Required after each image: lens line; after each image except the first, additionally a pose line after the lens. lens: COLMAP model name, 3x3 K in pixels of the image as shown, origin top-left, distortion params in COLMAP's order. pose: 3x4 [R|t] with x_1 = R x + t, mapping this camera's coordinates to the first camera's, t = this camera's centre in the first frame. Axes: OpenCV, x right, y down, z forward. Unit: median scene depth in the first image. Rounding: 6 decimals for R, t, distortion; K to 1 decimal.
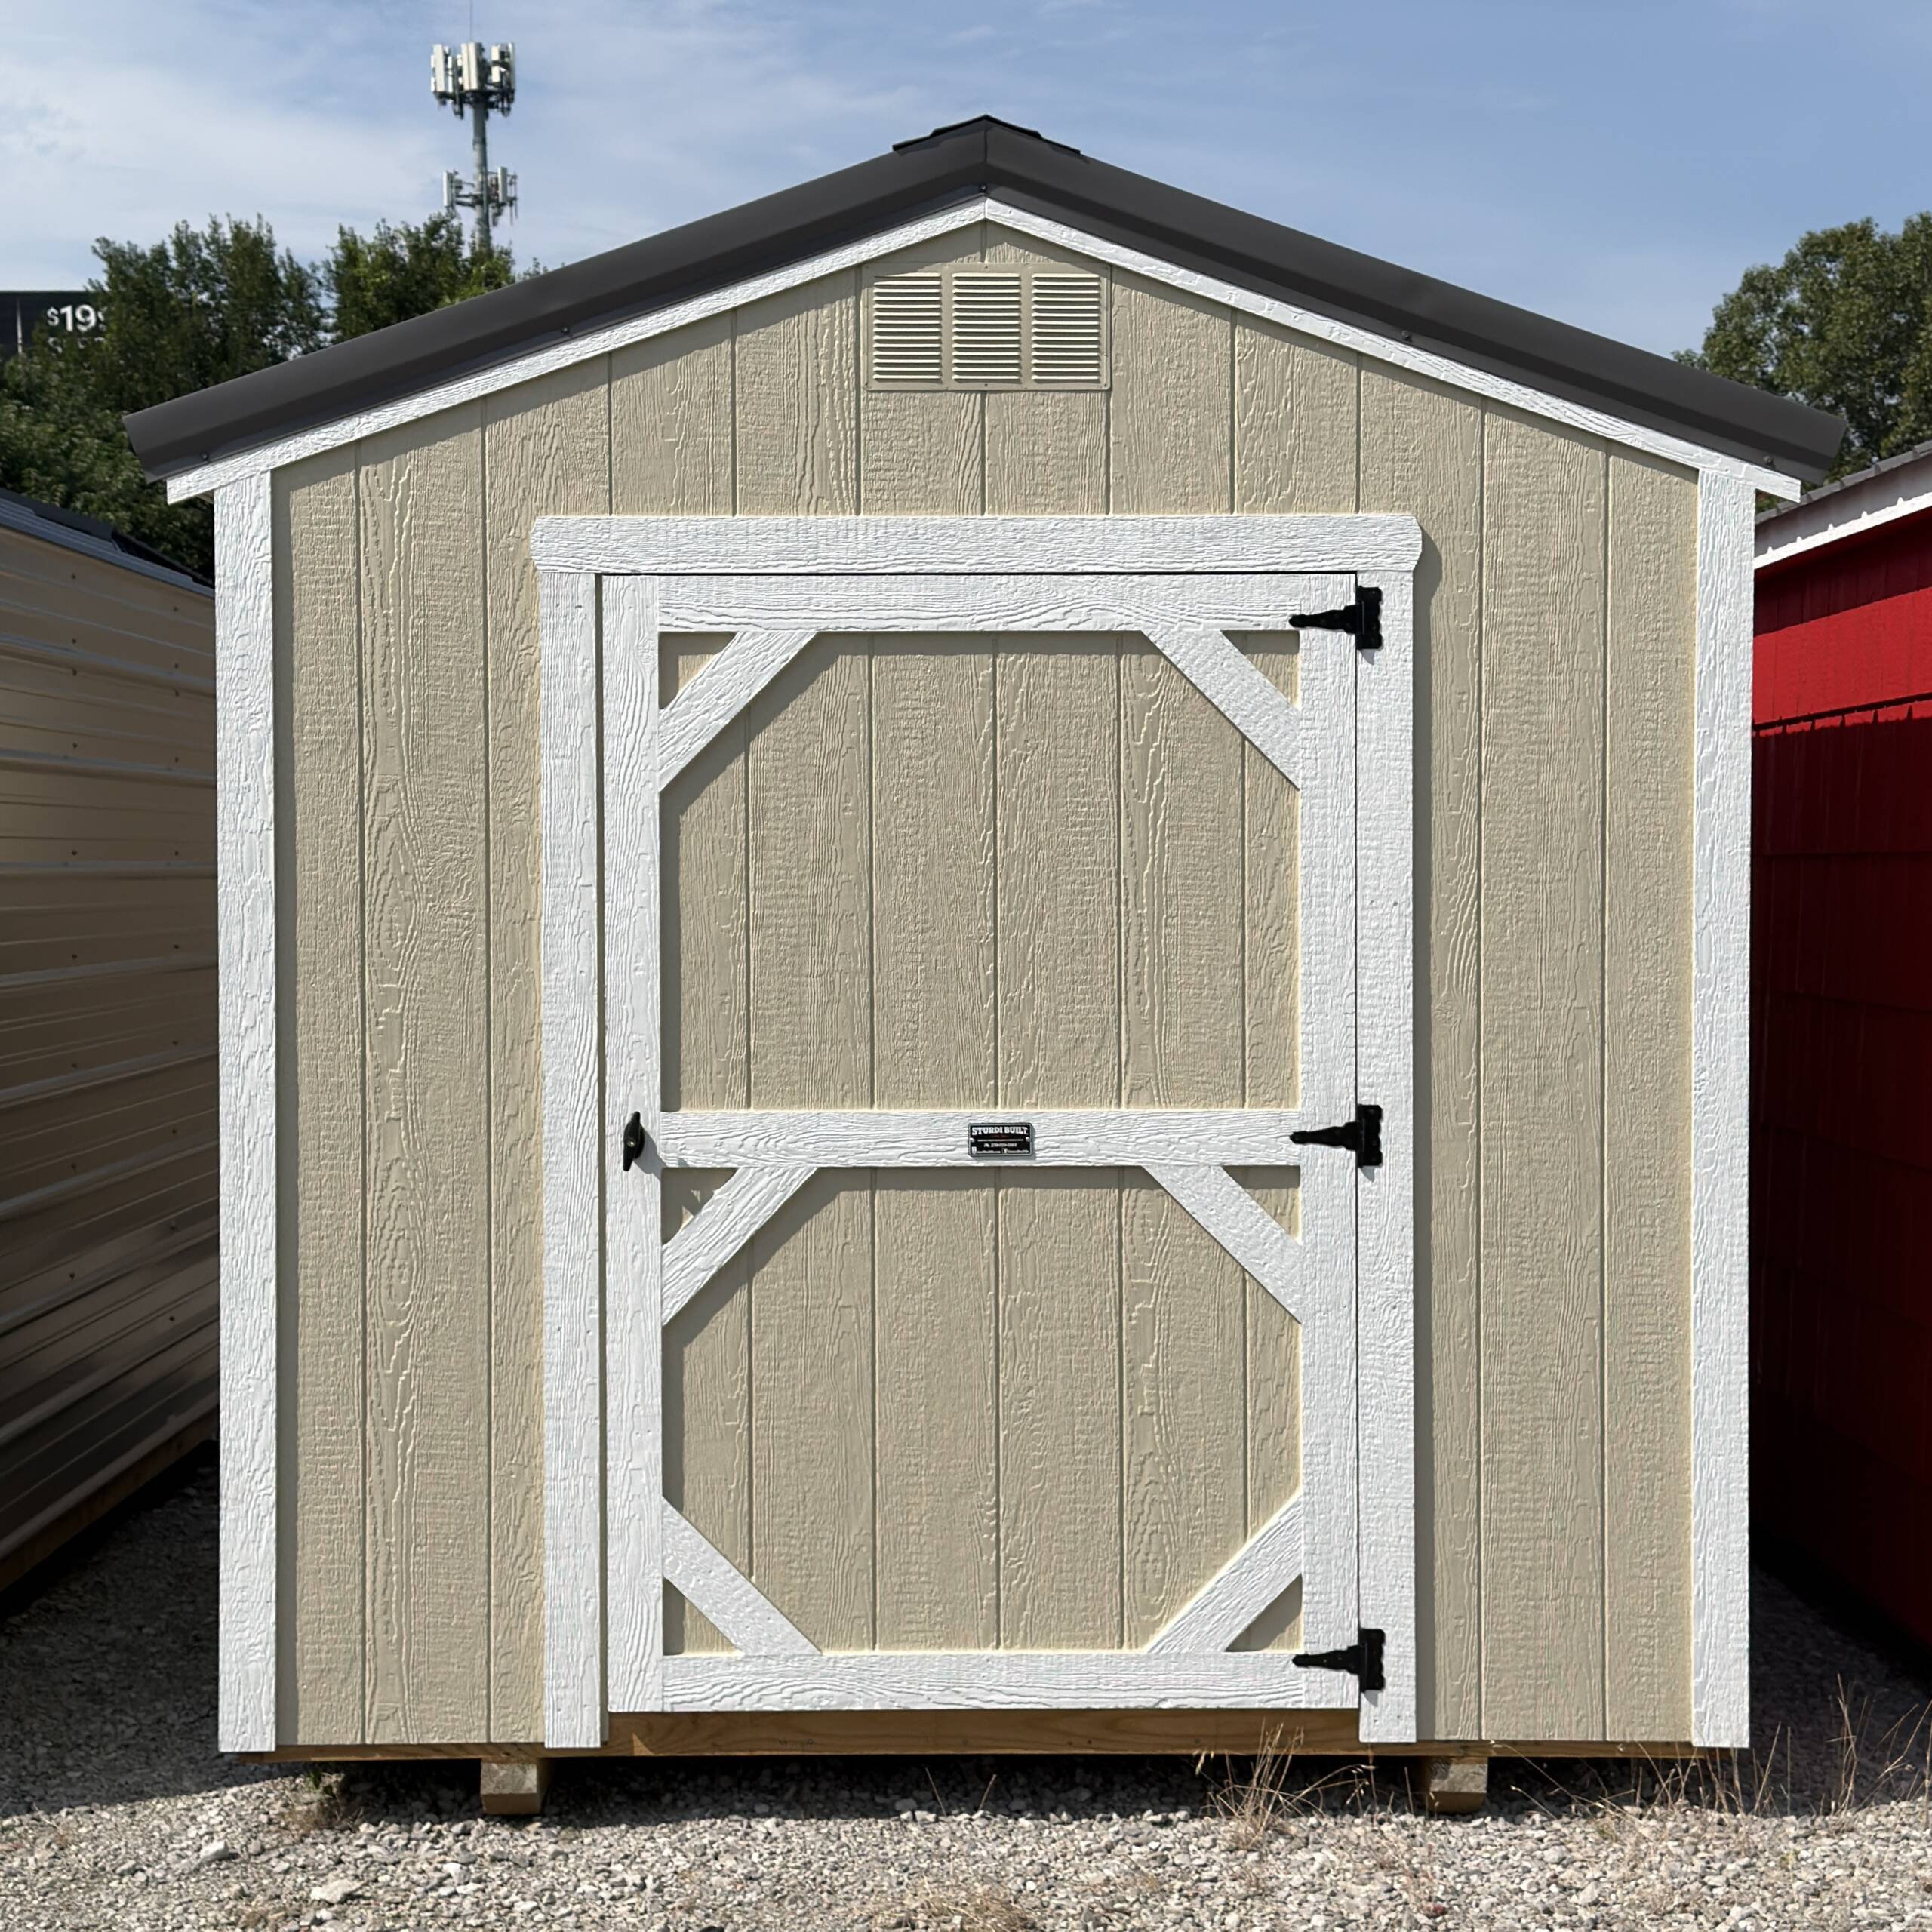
lens RADIAL K [[3356.8, 0, 1001.0], [0, 3356.8, 963.7], [0, 0, 1]] dist [0.147839, 0.018502]
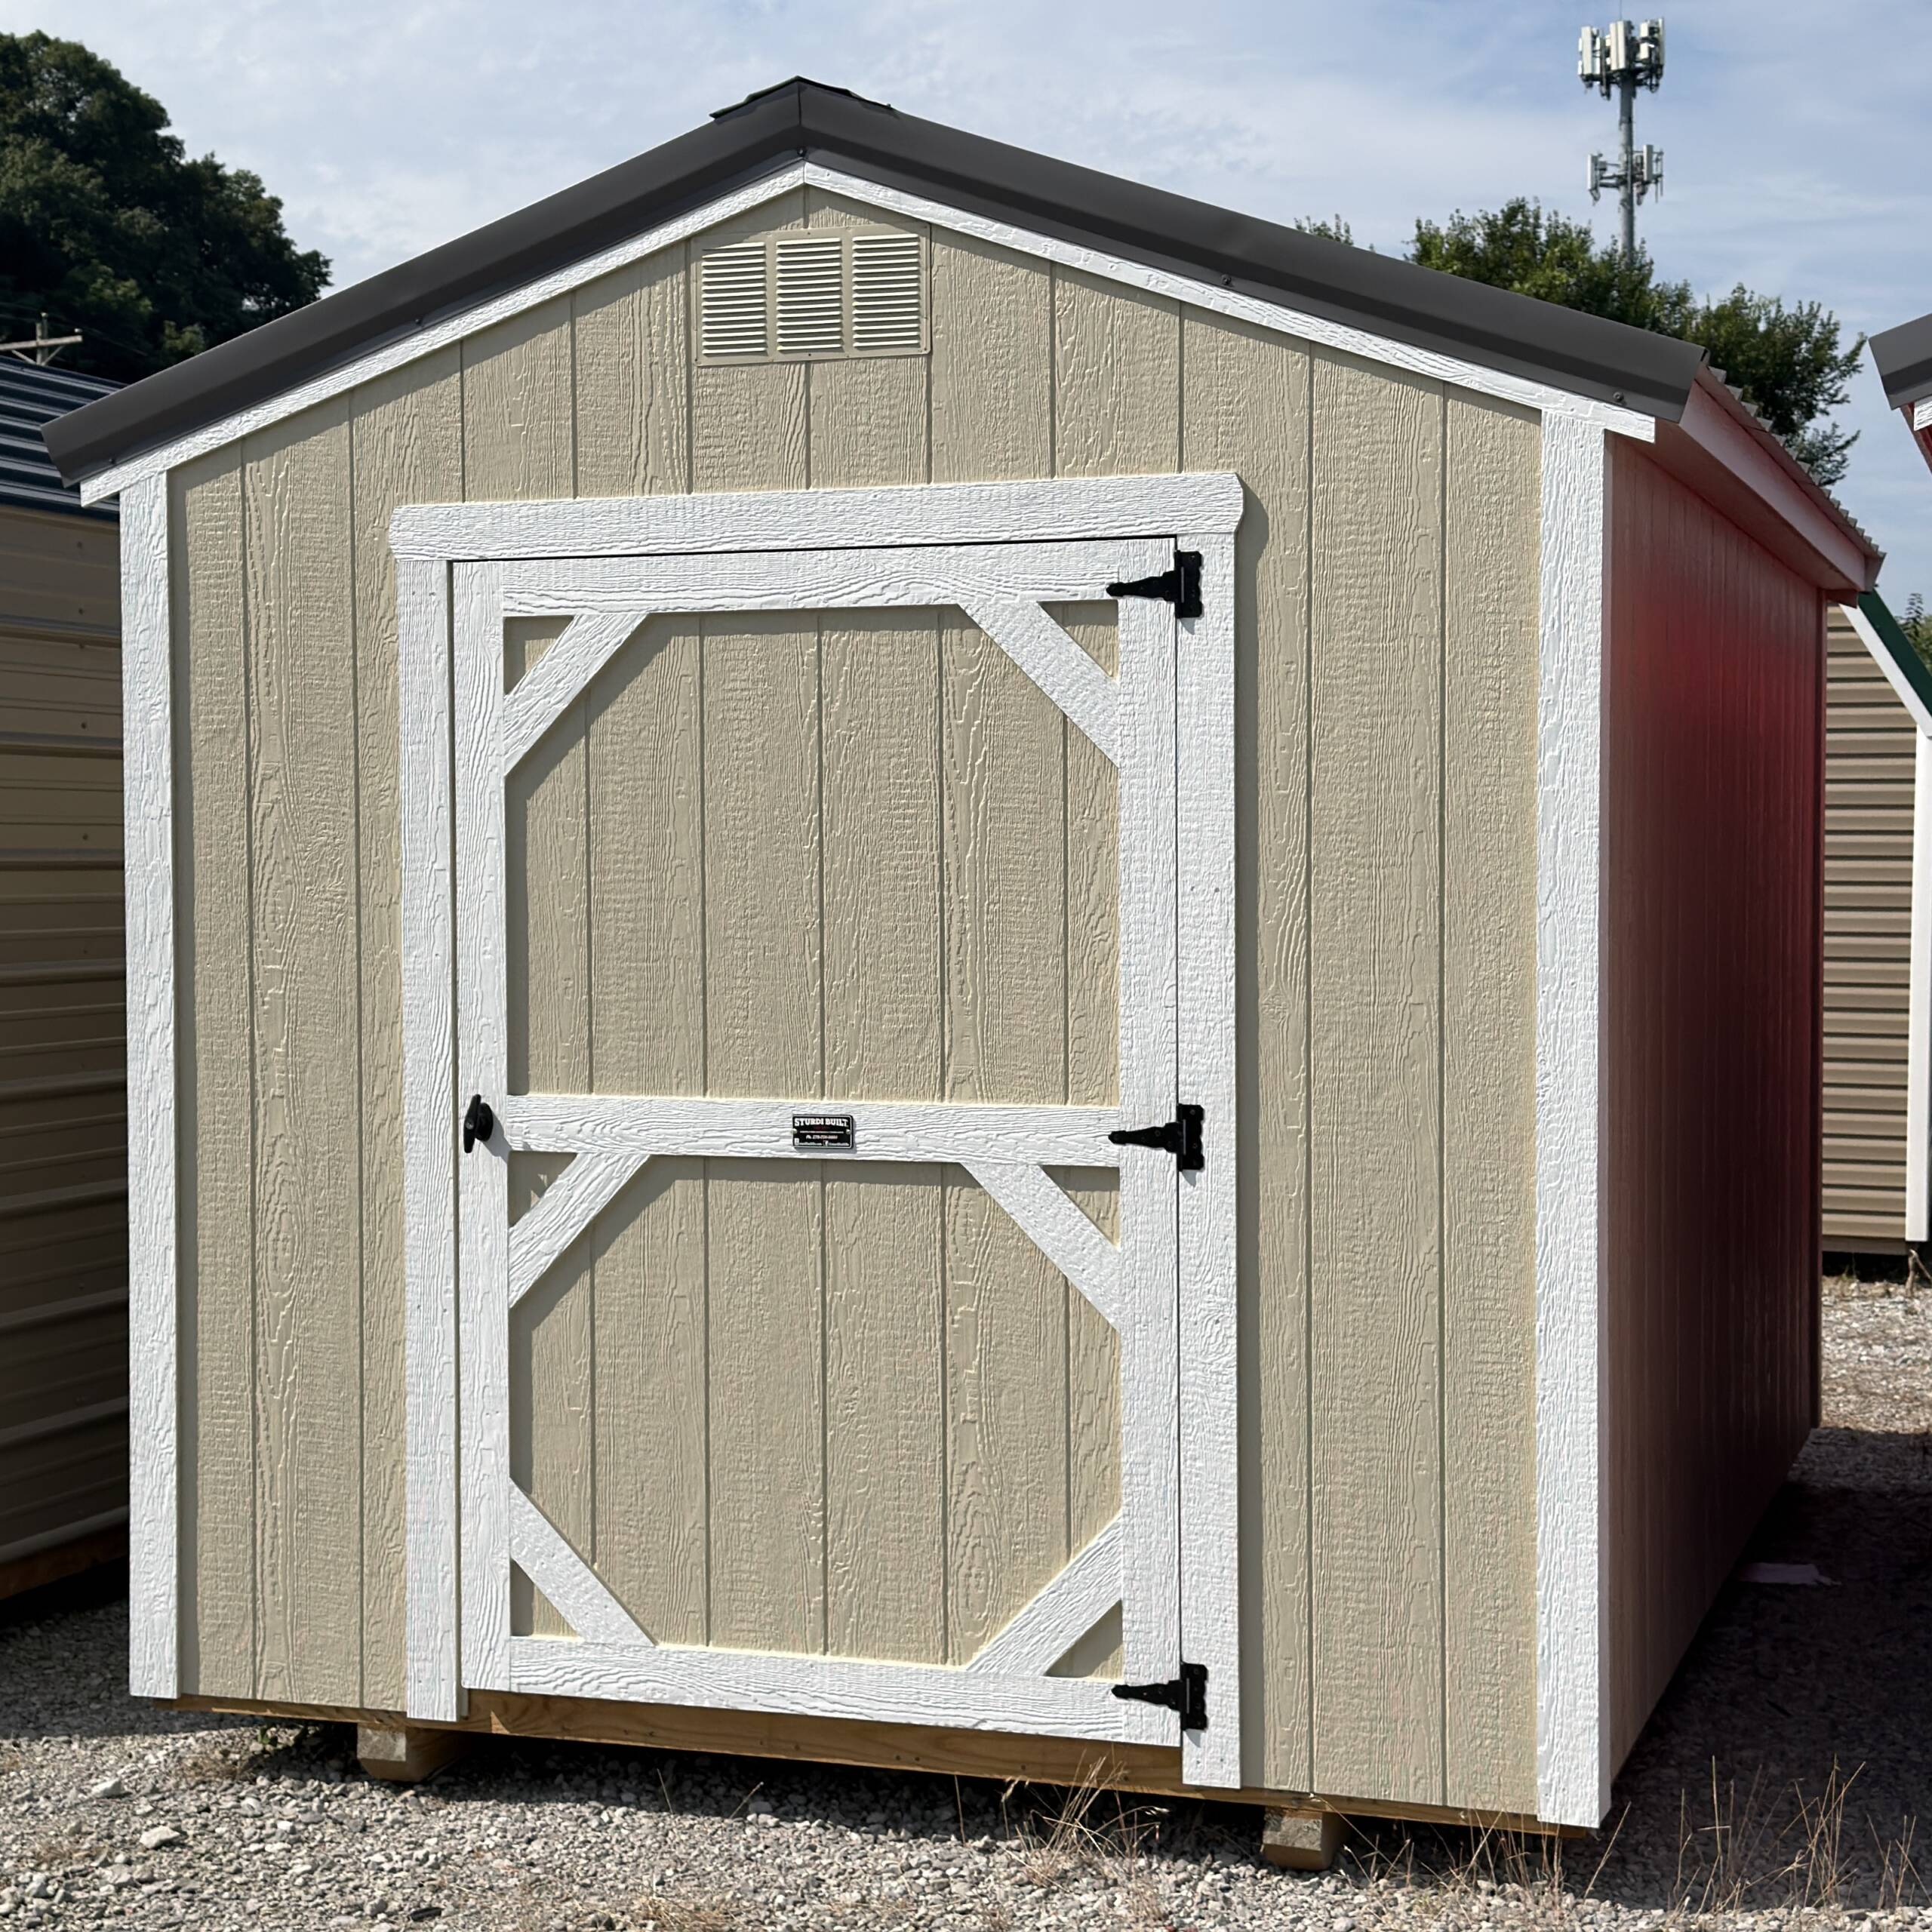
lens RADIAL K [[3356.8, 0, 1001.0], [0, 3356.8, 963.7], [0, 0, 1]] dist [0.147839, 0.018502]
pose [[0.942396, 0.009625, -0.334362, 0.372233], [-0.008263, 0.999951, 0.005495, -0.001950], [0.334398, -0.002416, 0.942429, 0.100692]]
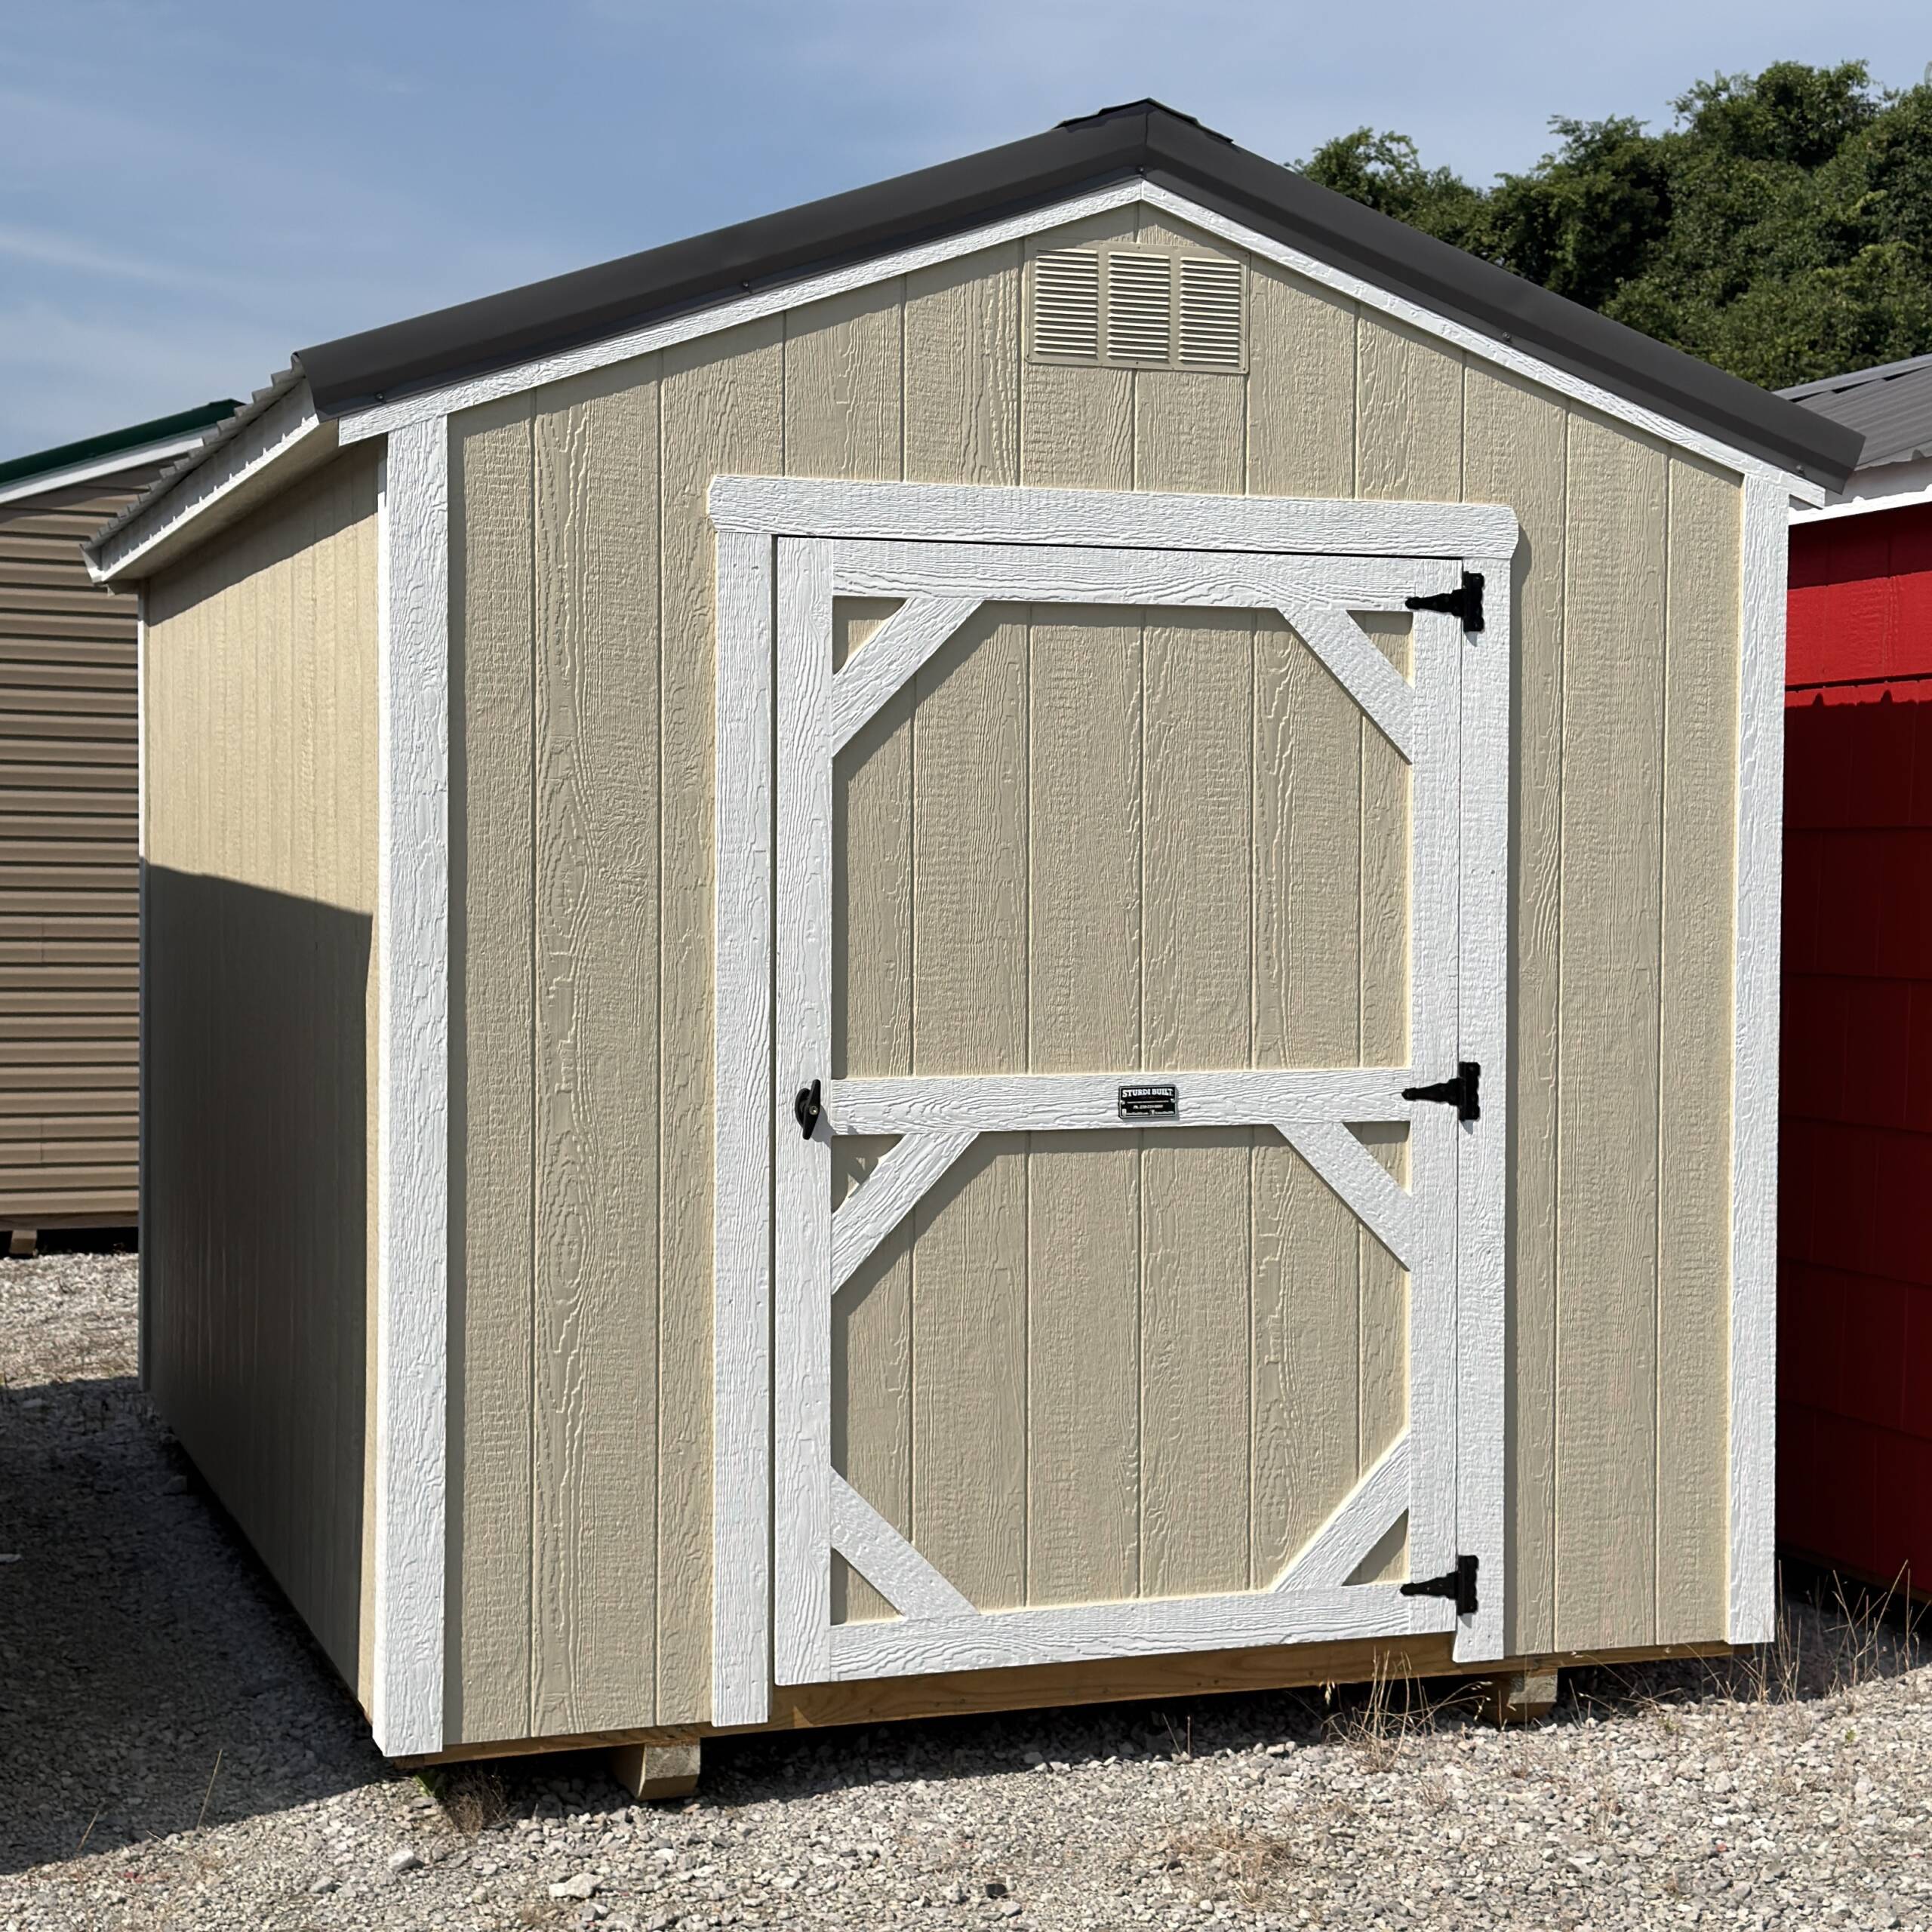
lens RADIAL K [[3356.8, 0, 1001.0], [0, 3356.8, 963.7], [0, 0, 1]] dist [0.147839, 0.018502]
pose [[0.945628, -0.005241, 0.325208, -0.374619], [0.002997, 0.999968, 0.007398, 0.002660], [-0.325236, -0.006021, 0.945614, 0.045463]]
